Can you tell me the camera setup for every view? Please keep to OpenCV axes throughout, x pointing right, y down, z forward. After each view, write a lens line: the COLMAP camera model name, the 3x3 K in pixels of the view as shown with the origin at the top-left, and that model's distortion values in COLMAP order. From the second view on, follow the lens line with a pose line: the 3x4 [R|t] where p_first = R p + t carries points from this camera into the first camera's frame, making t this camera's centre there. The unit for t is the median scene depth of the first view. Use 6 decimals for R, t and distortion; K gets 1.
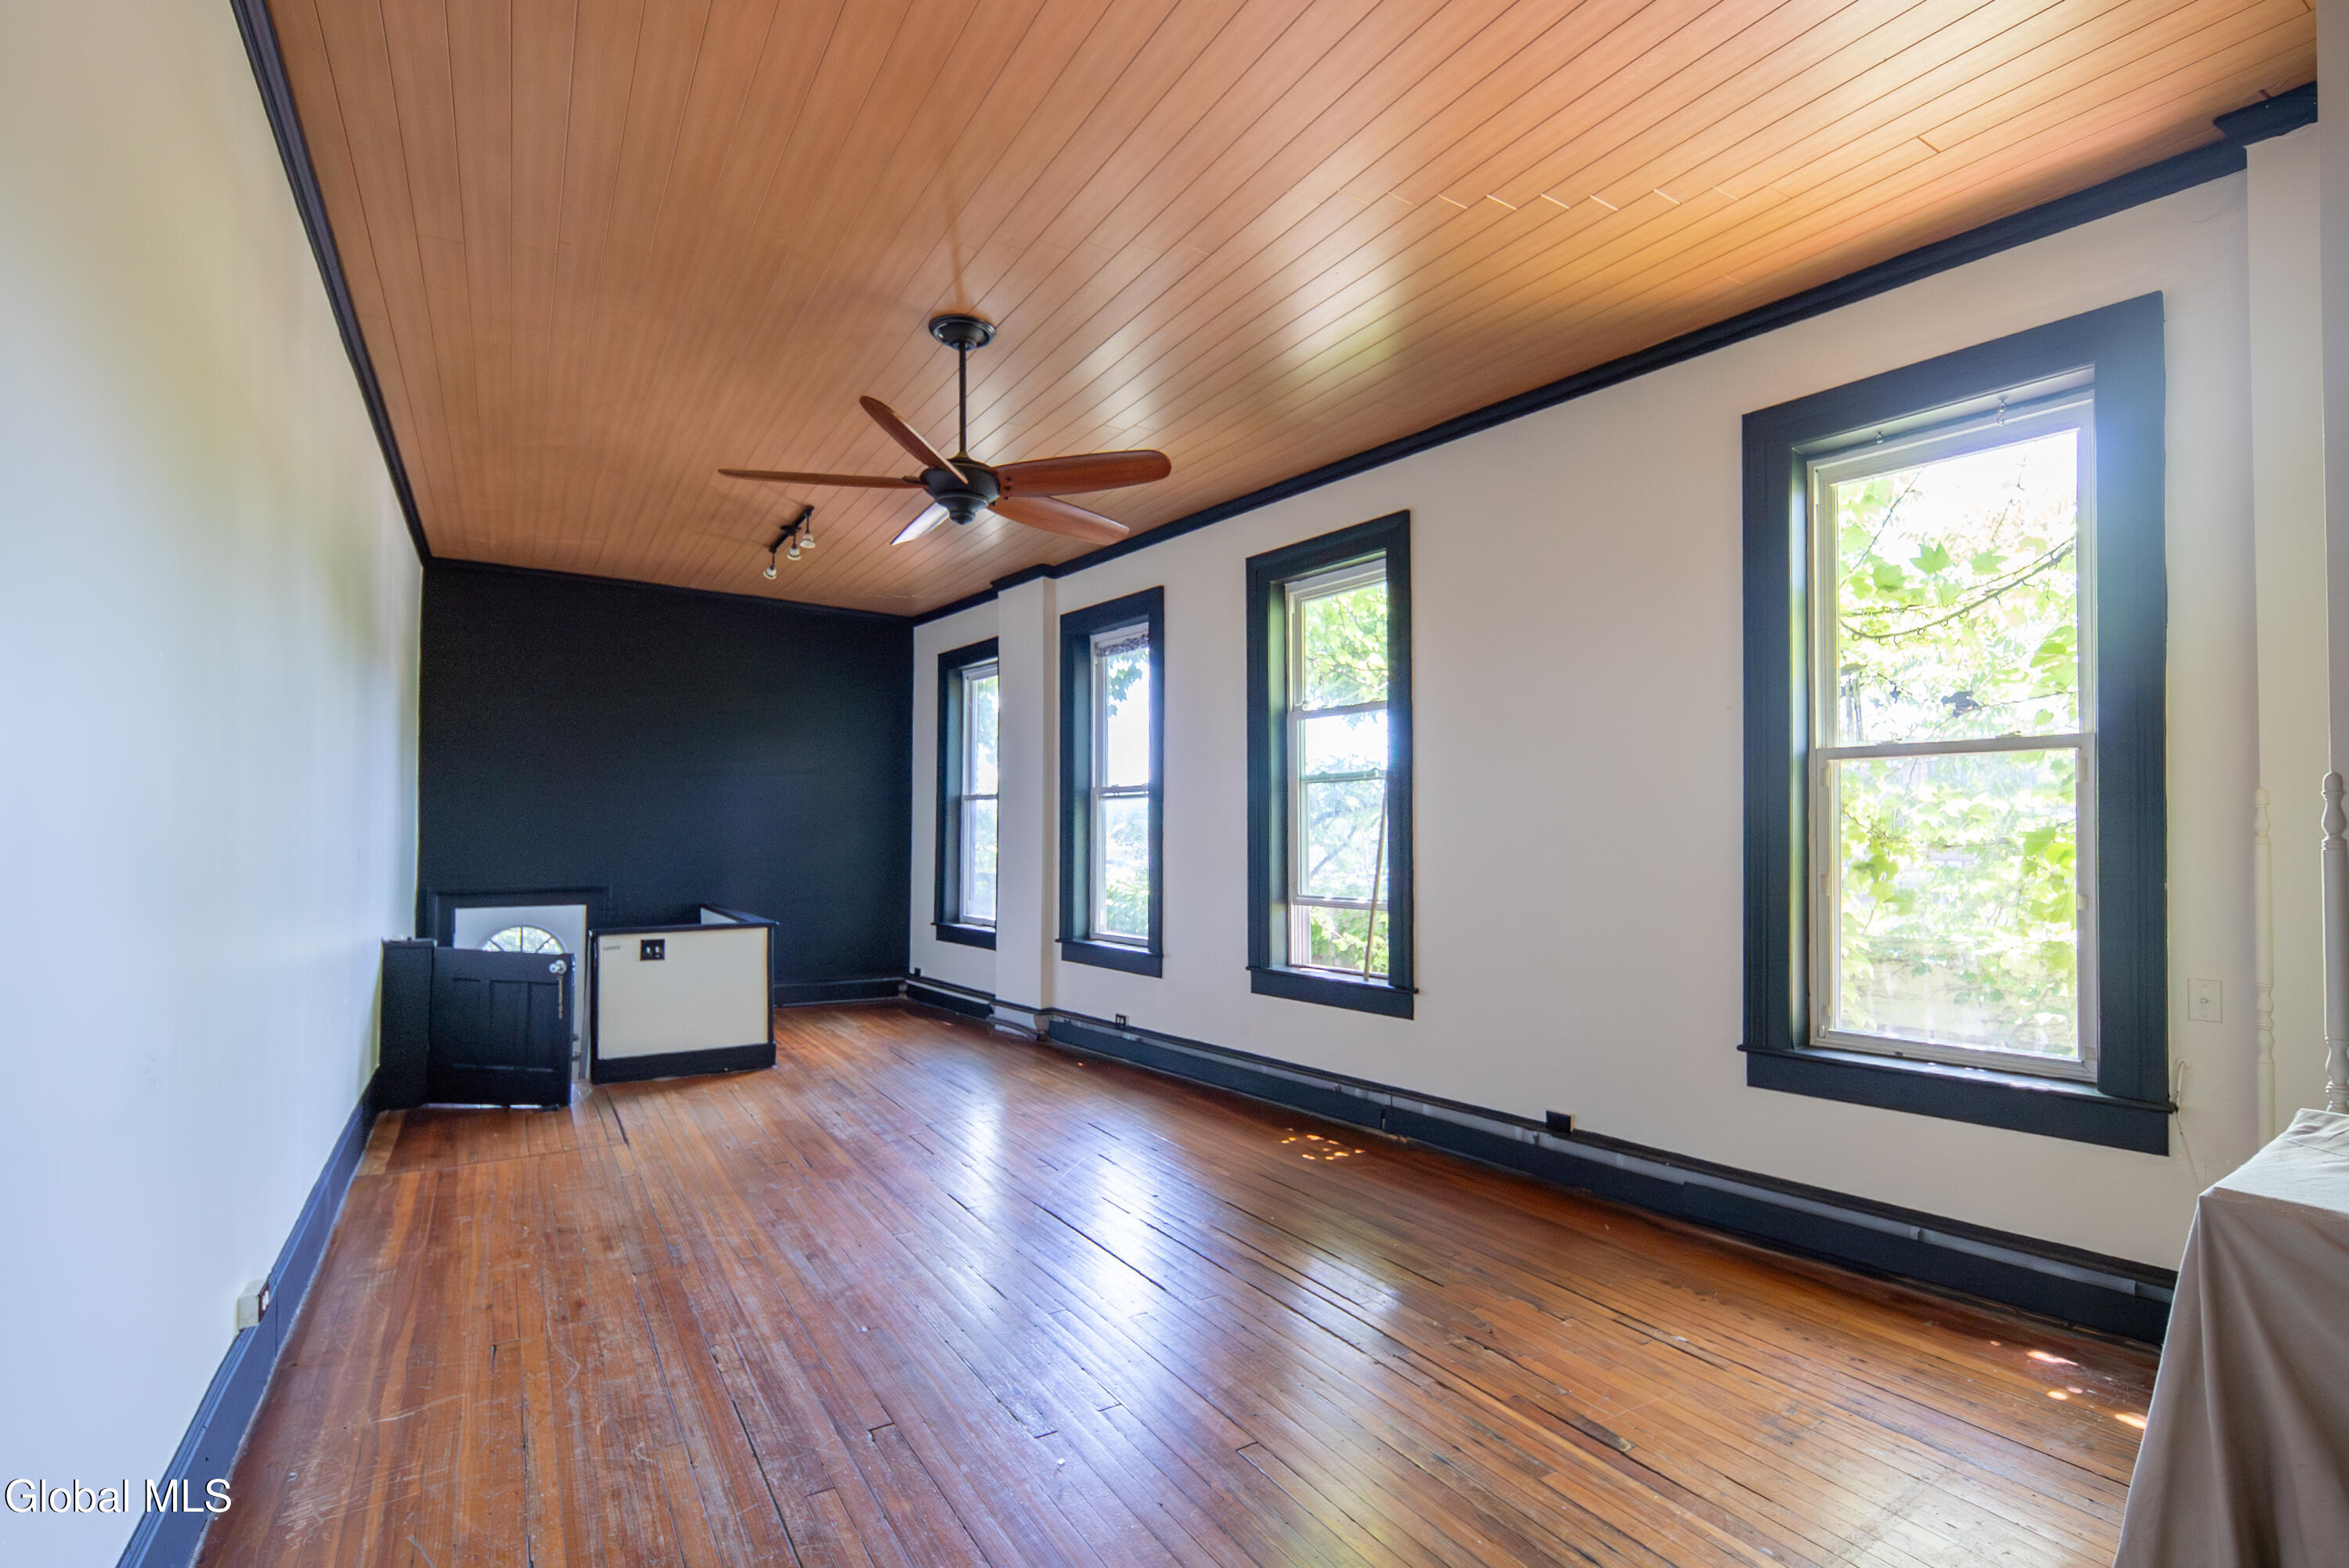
lens RADIAL K [[1035.9, 0, 1166.2], [0, 1035.9, 791.9], [0, 0, 1]] dist [0.002525, -0.000412]
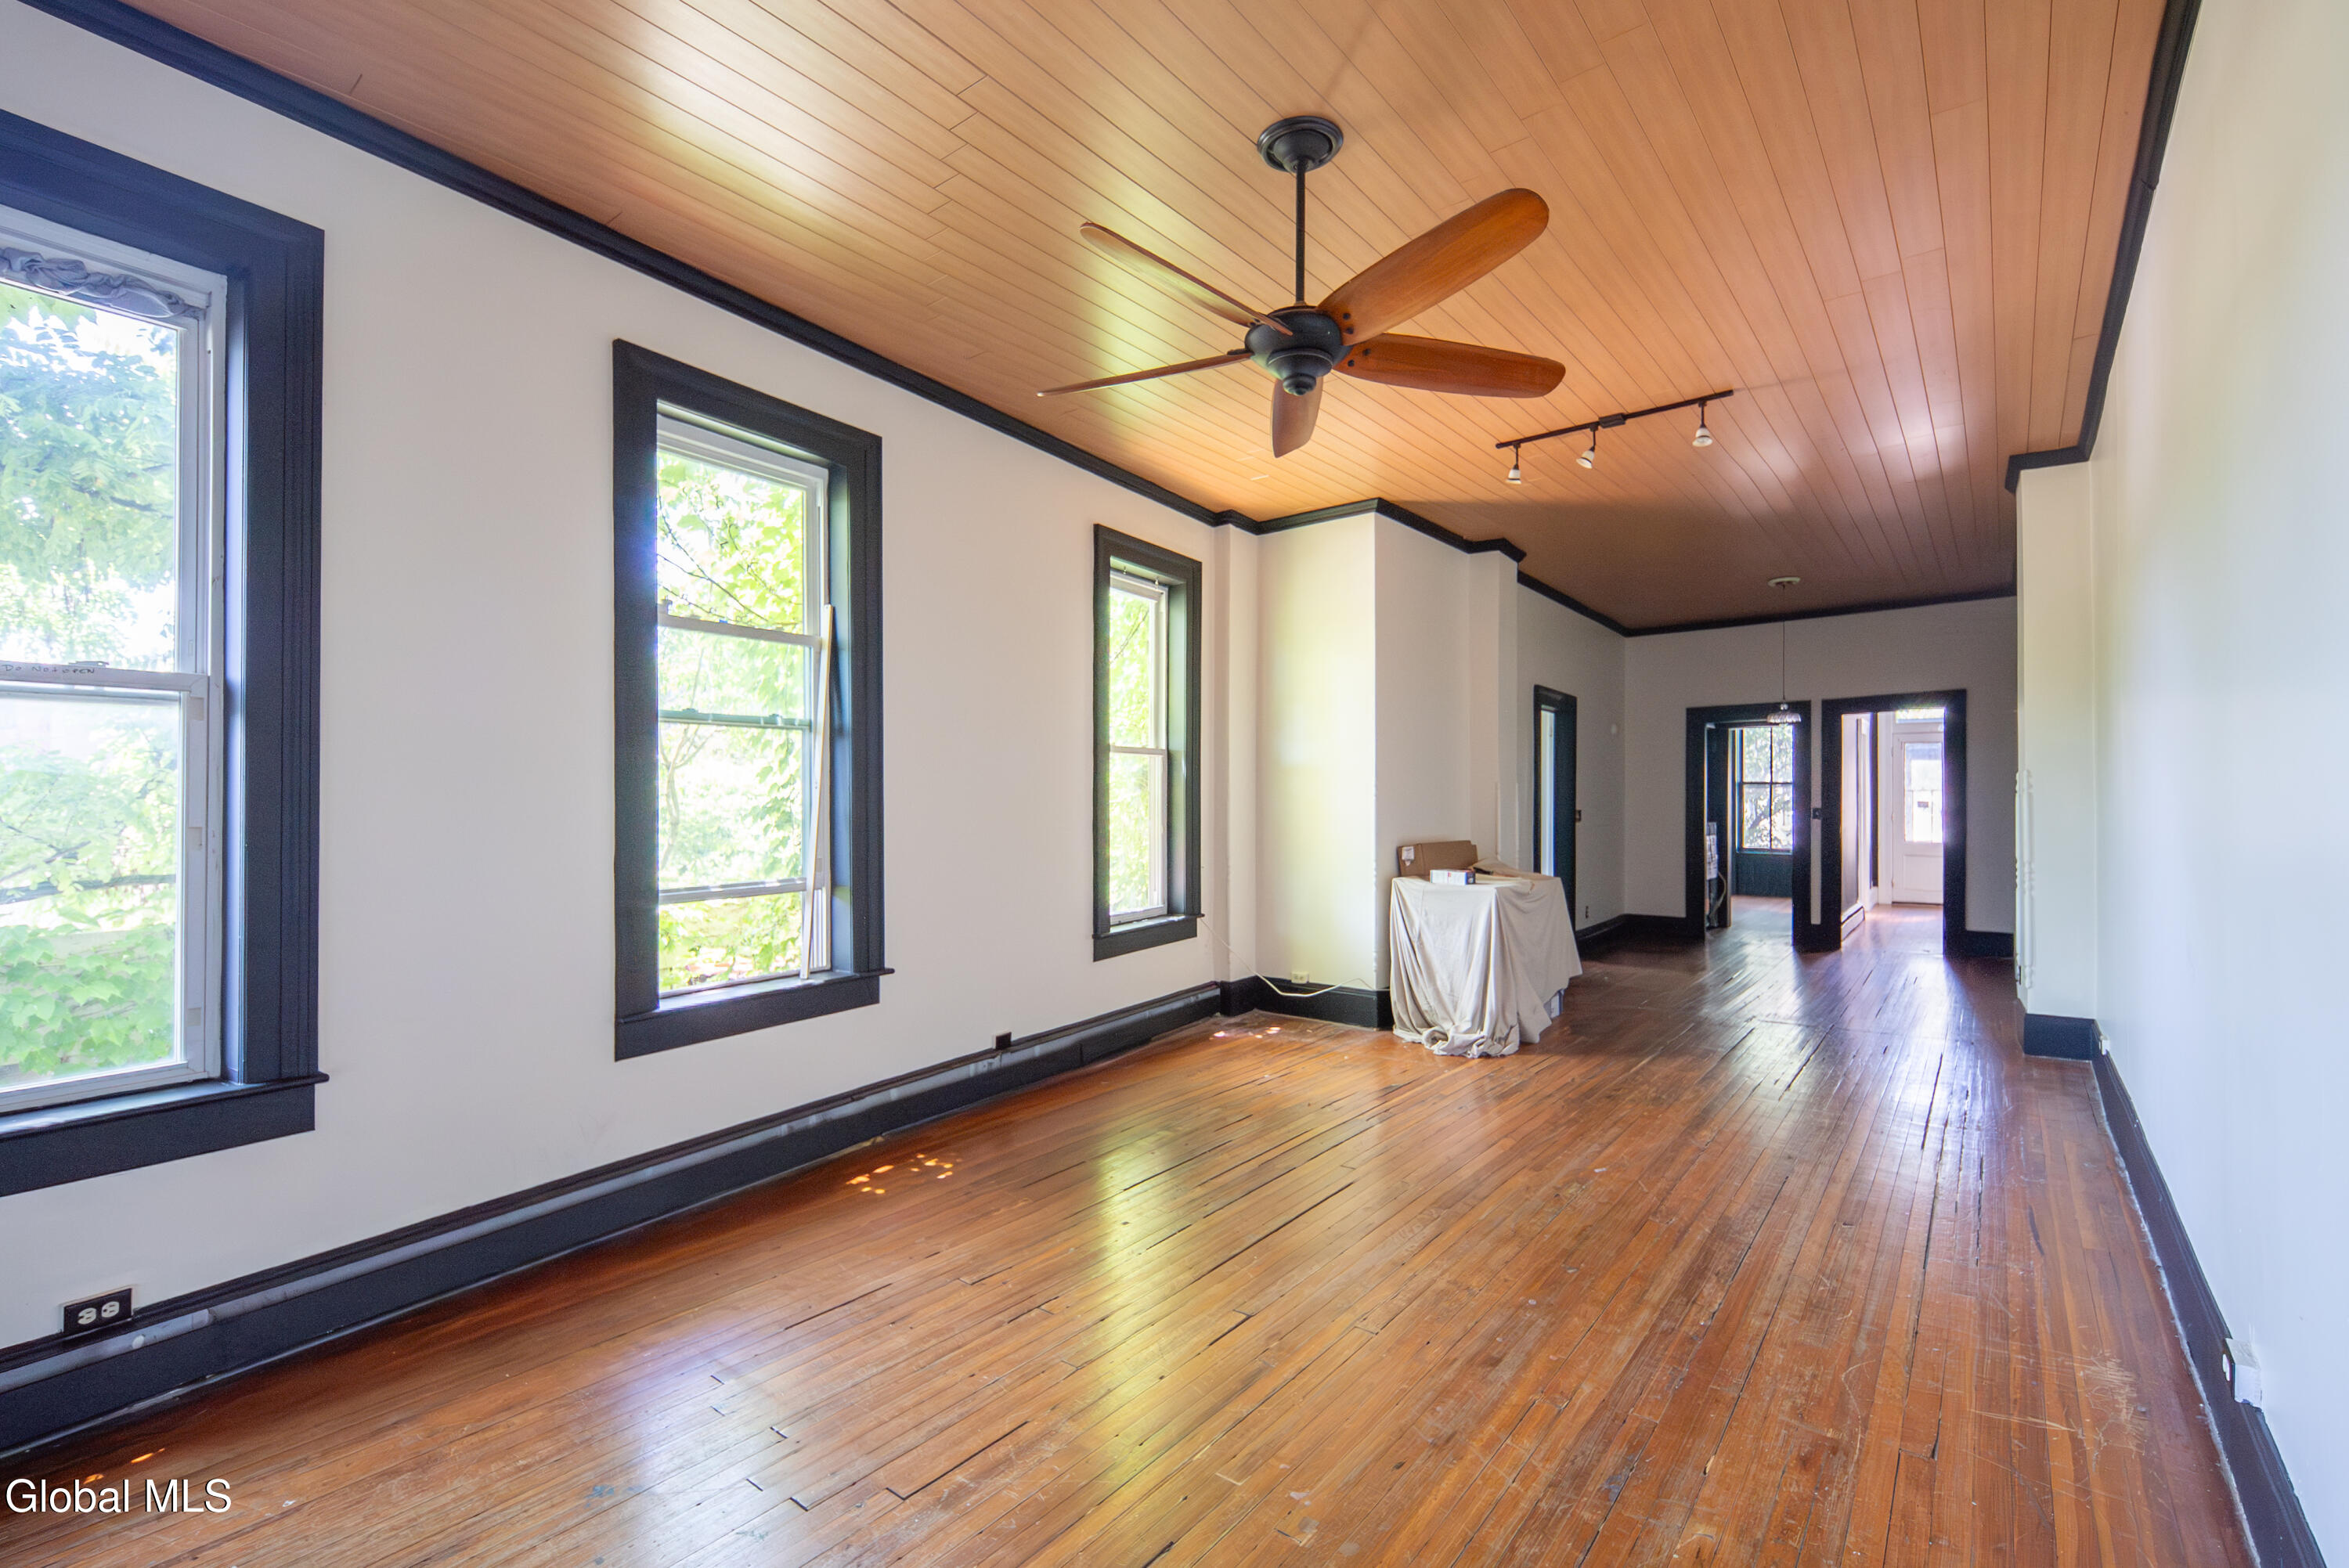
lens RADIAL K [[1035.9, 0, 1166.2], [0, 1035.9, 791.9], [0, 0, 1]] dist [0.002525, -0.000412]
pose [[-0.318490, 0.003290, 0.947920, -1.110367], [-0.039201, 0.999093, -0.016638, 0.062491], [-0.947115, -0.042459, -0.318072, 1.672503]]
